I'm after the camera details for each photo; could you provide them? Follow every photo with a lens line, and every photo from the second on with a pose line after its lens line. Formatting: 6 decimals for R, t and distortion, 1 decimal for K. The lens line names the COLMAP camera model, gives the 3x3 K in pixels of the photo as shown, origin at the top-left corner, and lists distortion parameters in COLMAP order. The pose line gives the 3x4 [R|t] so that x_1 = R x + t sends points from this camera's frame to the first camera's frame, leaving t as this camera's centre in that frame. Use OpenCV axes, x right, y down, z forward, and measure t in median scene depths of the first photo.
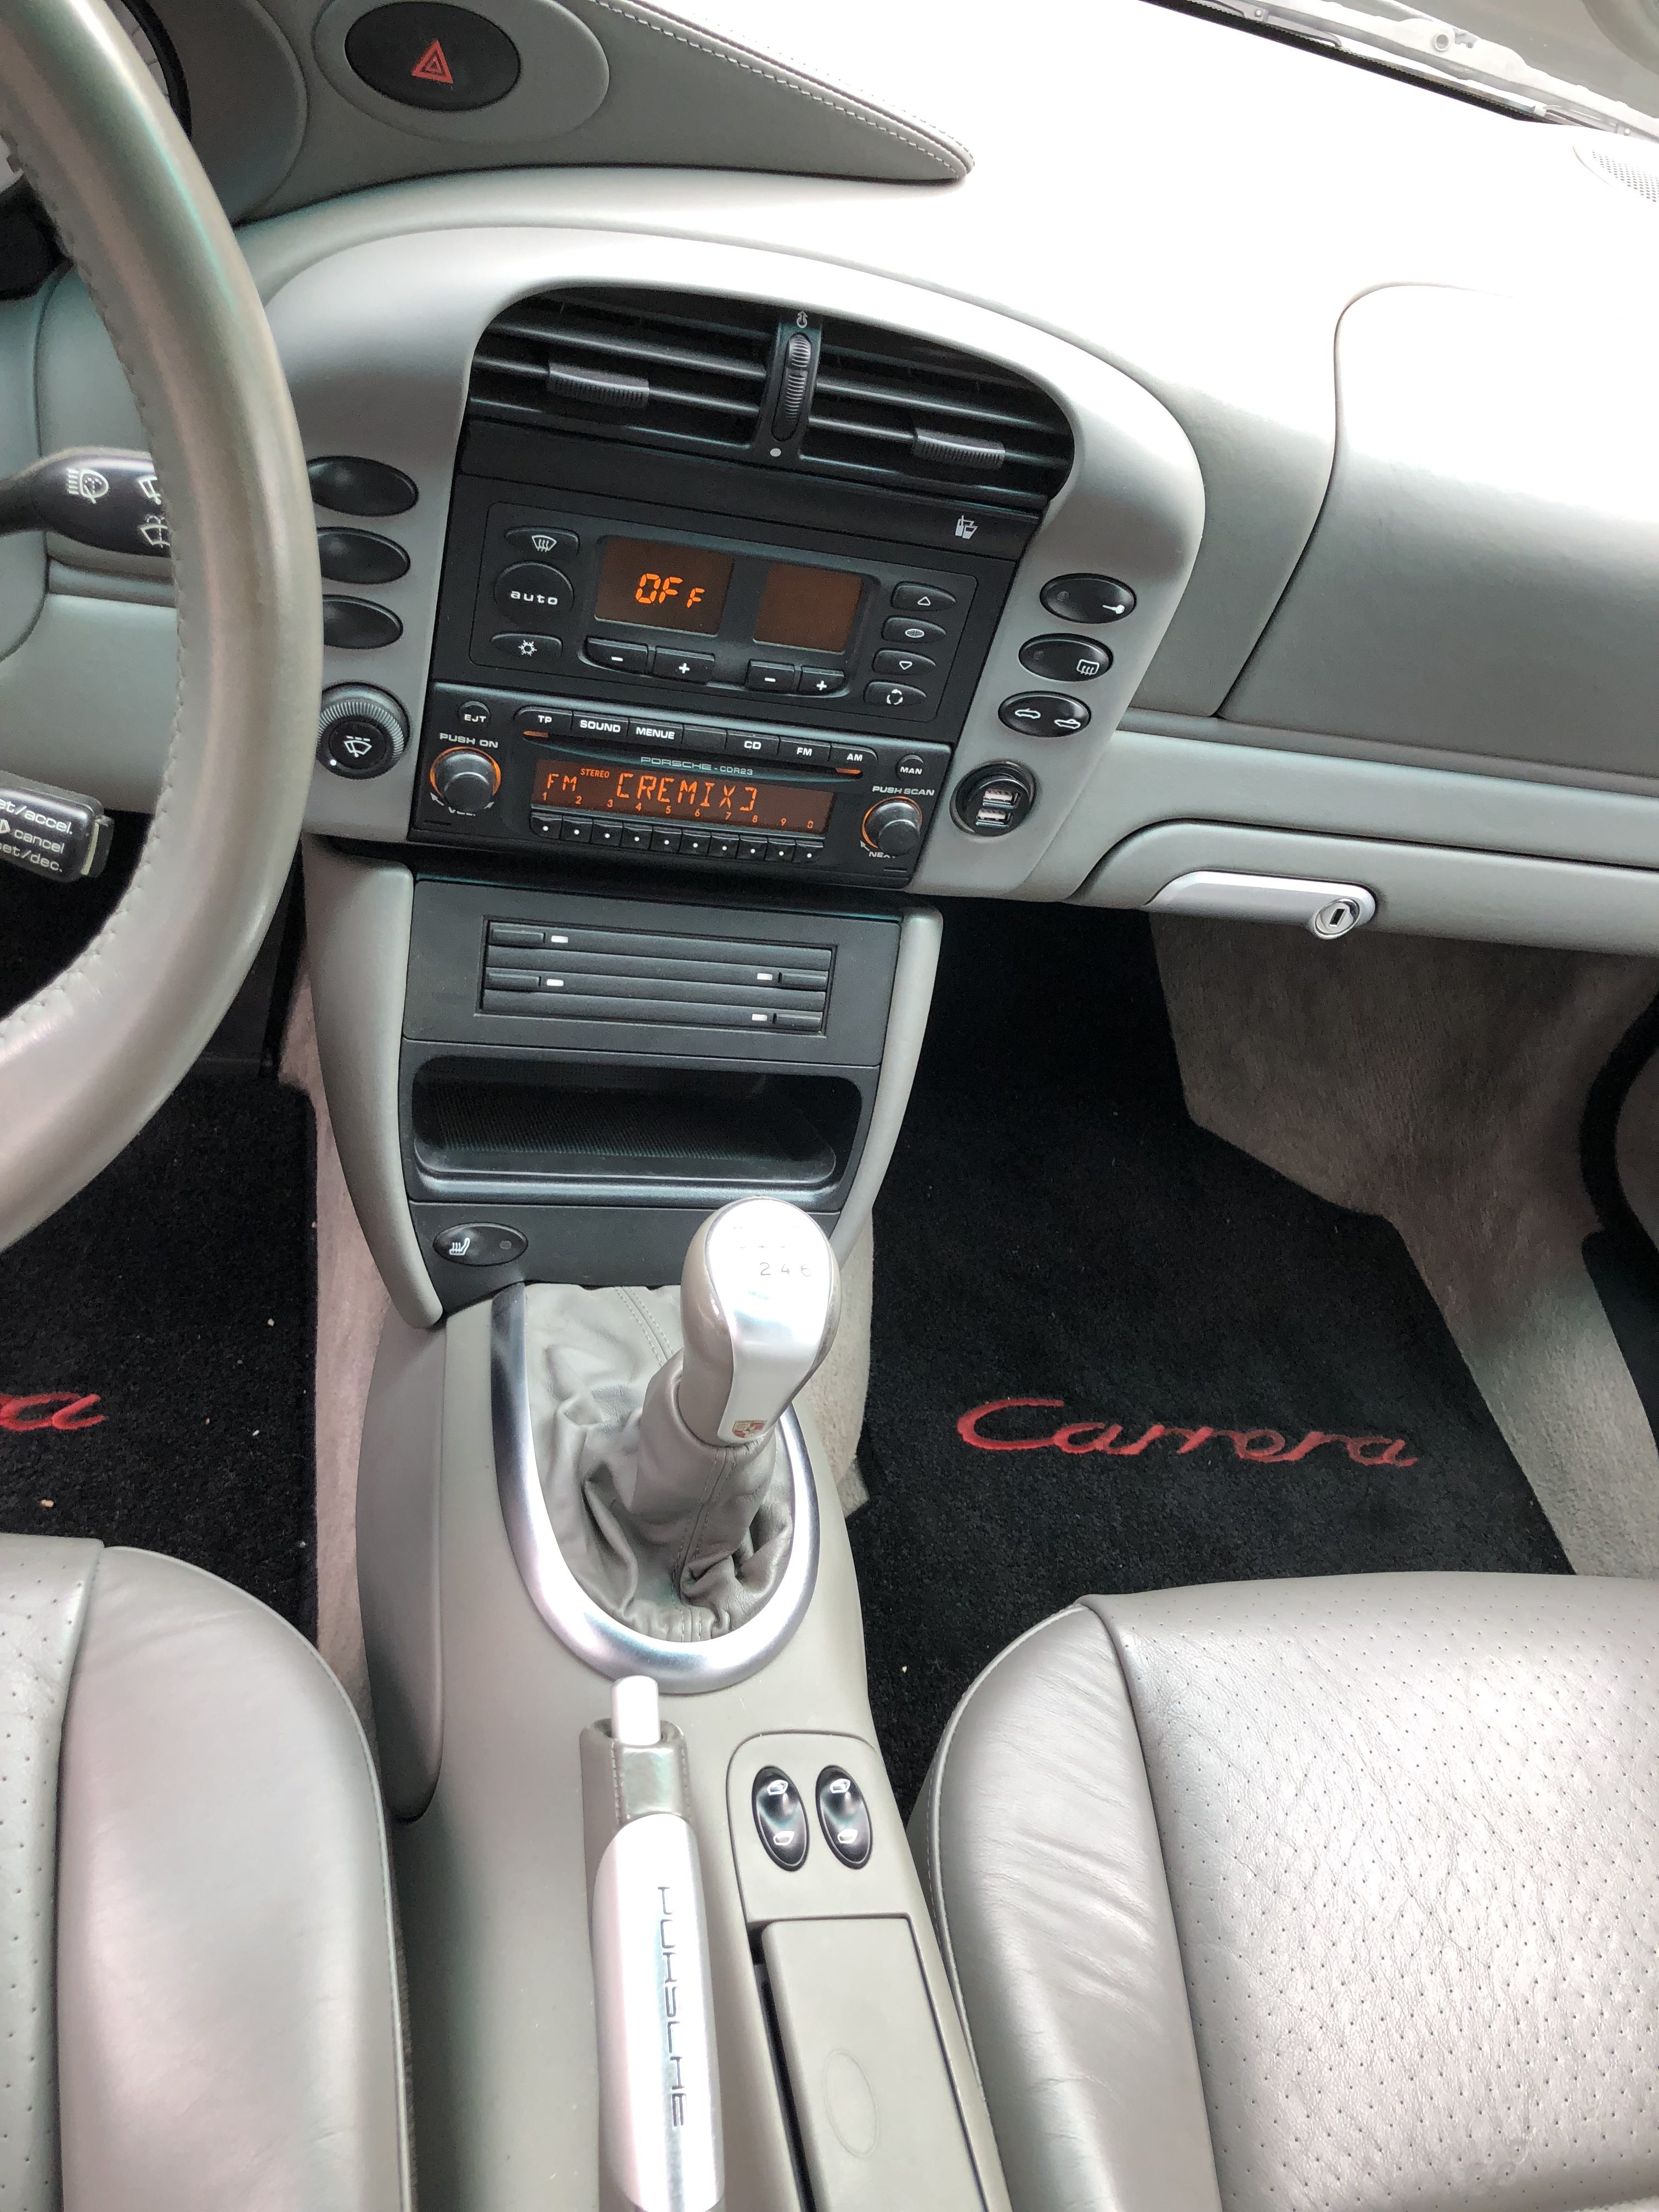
lens RADIAL K [[1812.6, 0, 829.5], [0, 1812.6, 1106.0], [0, 0, 1]] dist [0.034829, -0.029639]
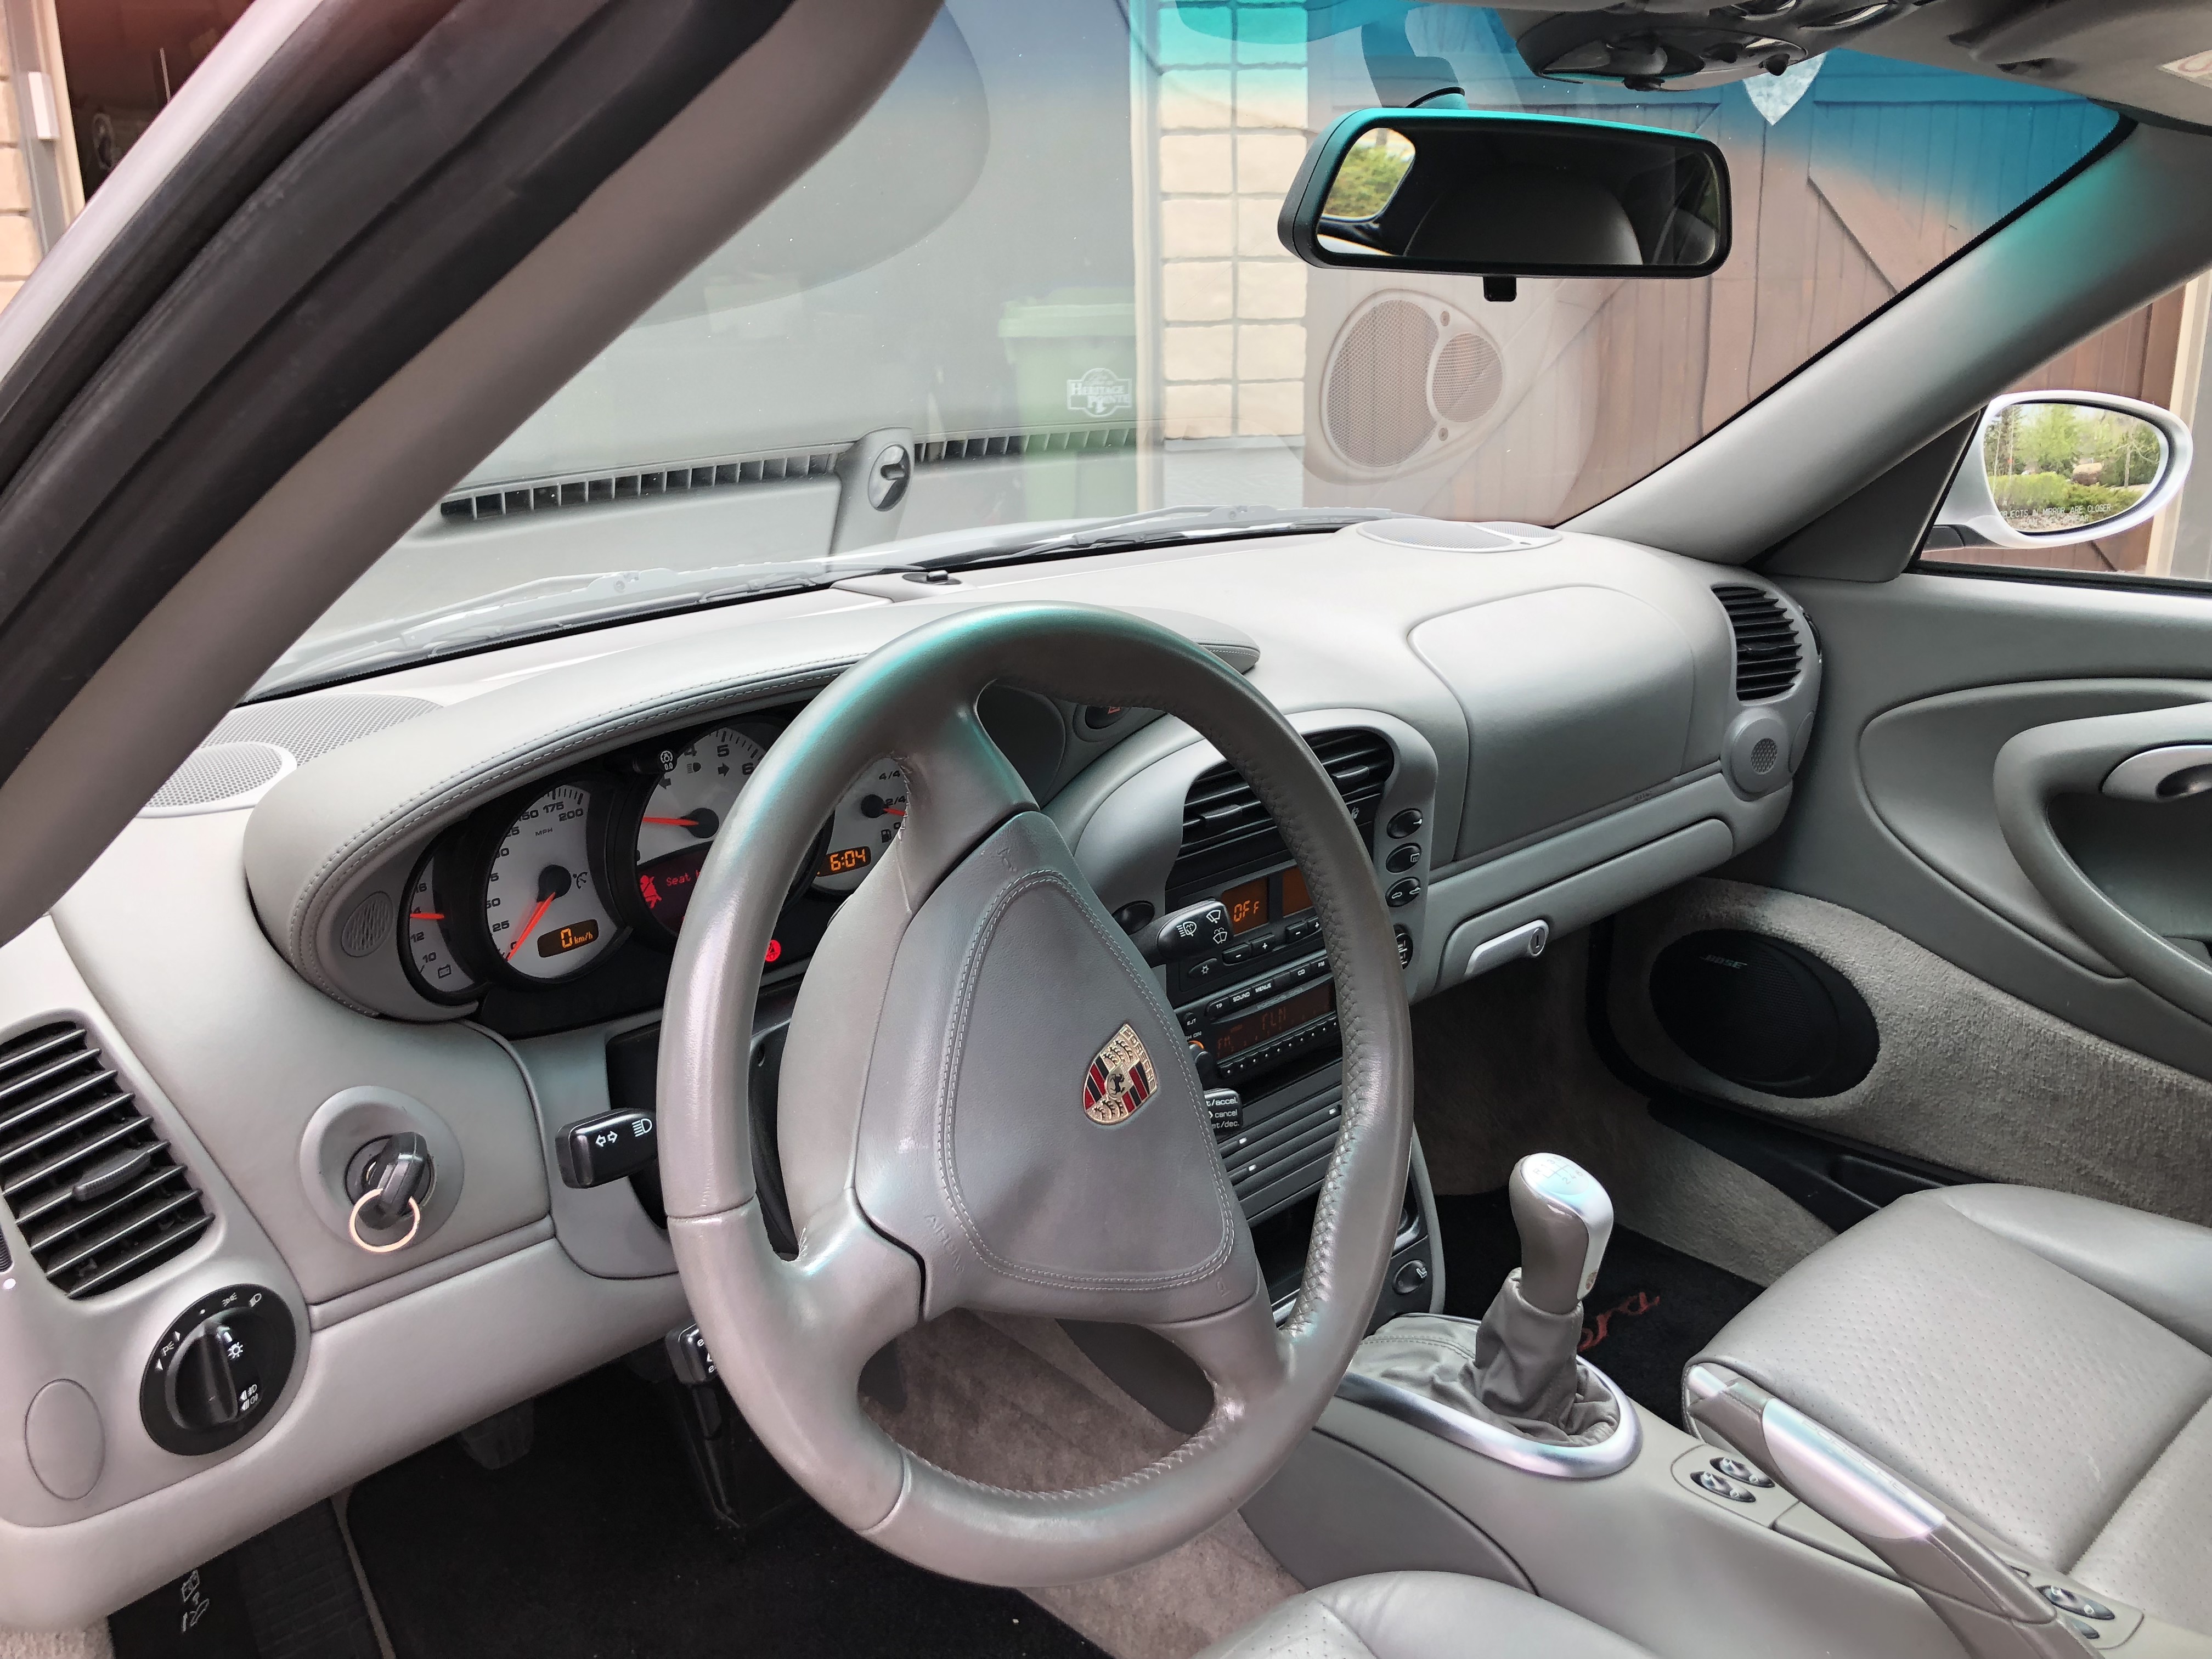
lens RADIAL K [[1812.6, 0, 1087.2], [0, 1812.6, 820.7], [0, 0, 1]] dist [0.034829, -0.029639]
pose [[0.817420, -0.401832, 0.412741, -0.877470], [0.520438, 0.822299, -0.230147, -0.028367], [-0.246916, 0.402933, 0.881293, -0.530075]]
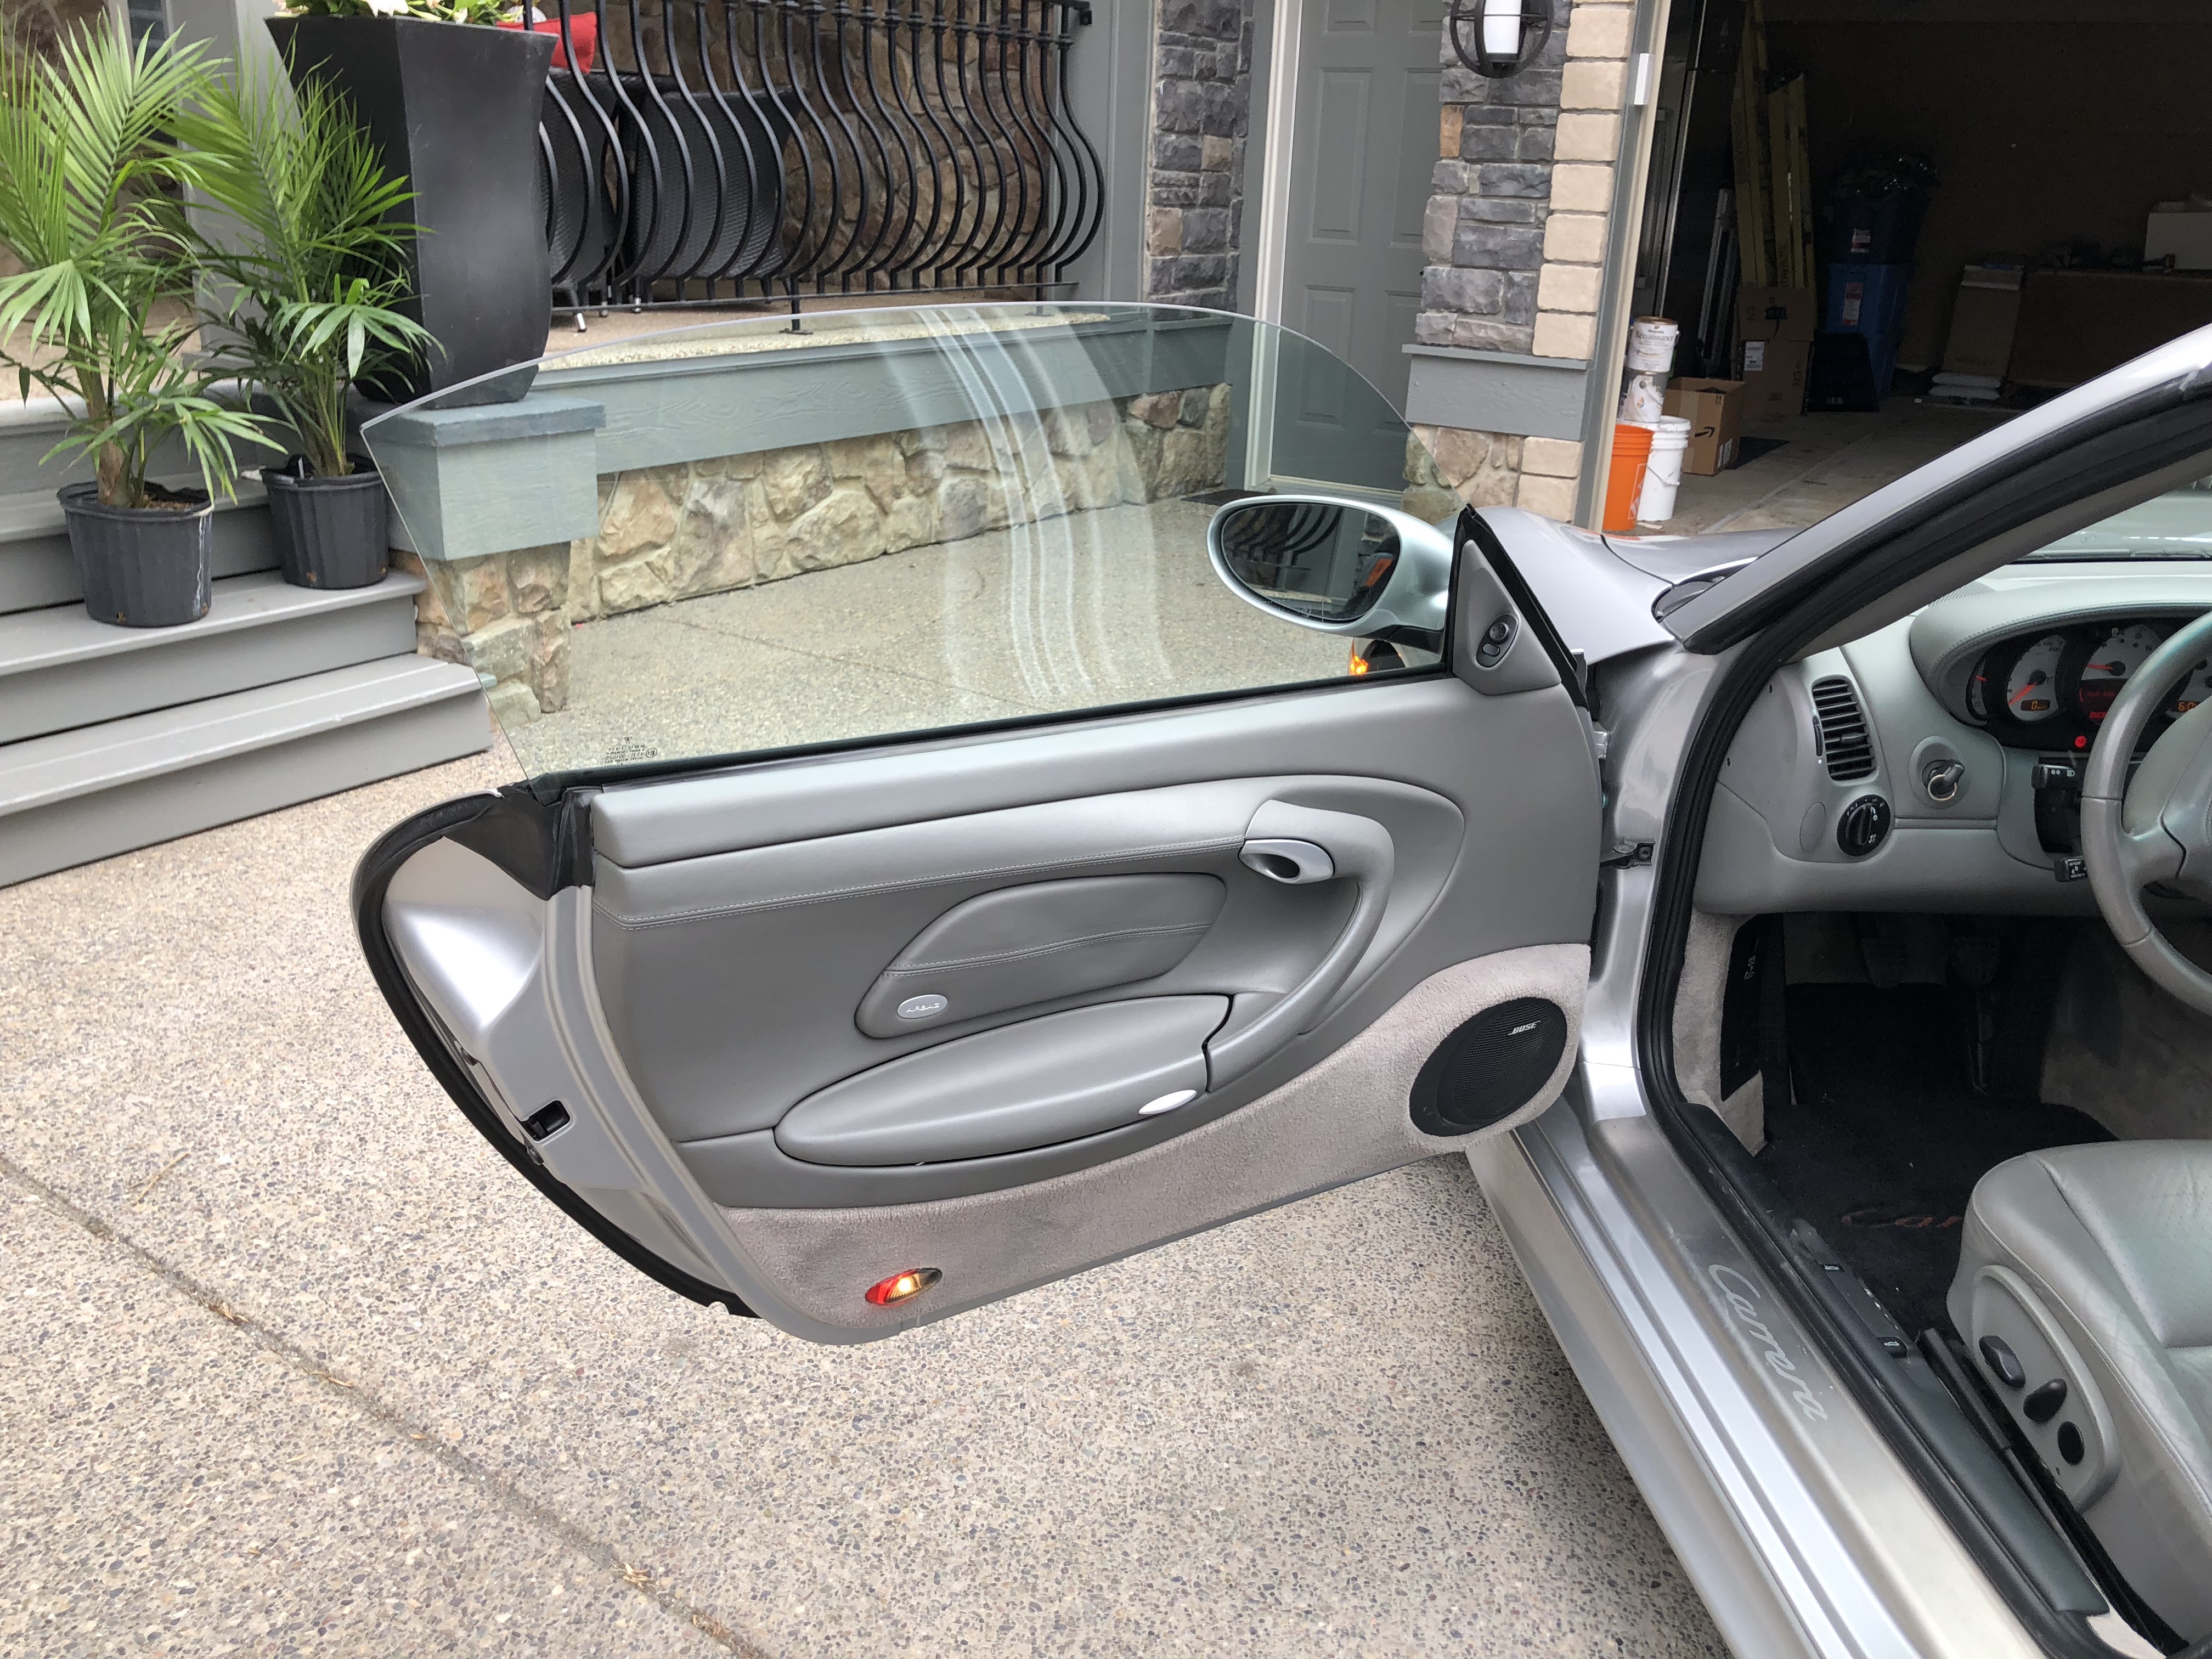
lens RADIAL K [[1812.6, 0, 1087.2], [0, 1812.6, 820.7], [0, 0, 1]] dist [0.034829, -0.029639]
pose [[0.964681, -0.160974, -0.208513, -1.520167], [0.072740, 0.923567, -0.376473, 0.653529], [0.253178, 0.348009, 0.902657, -2.078009]]
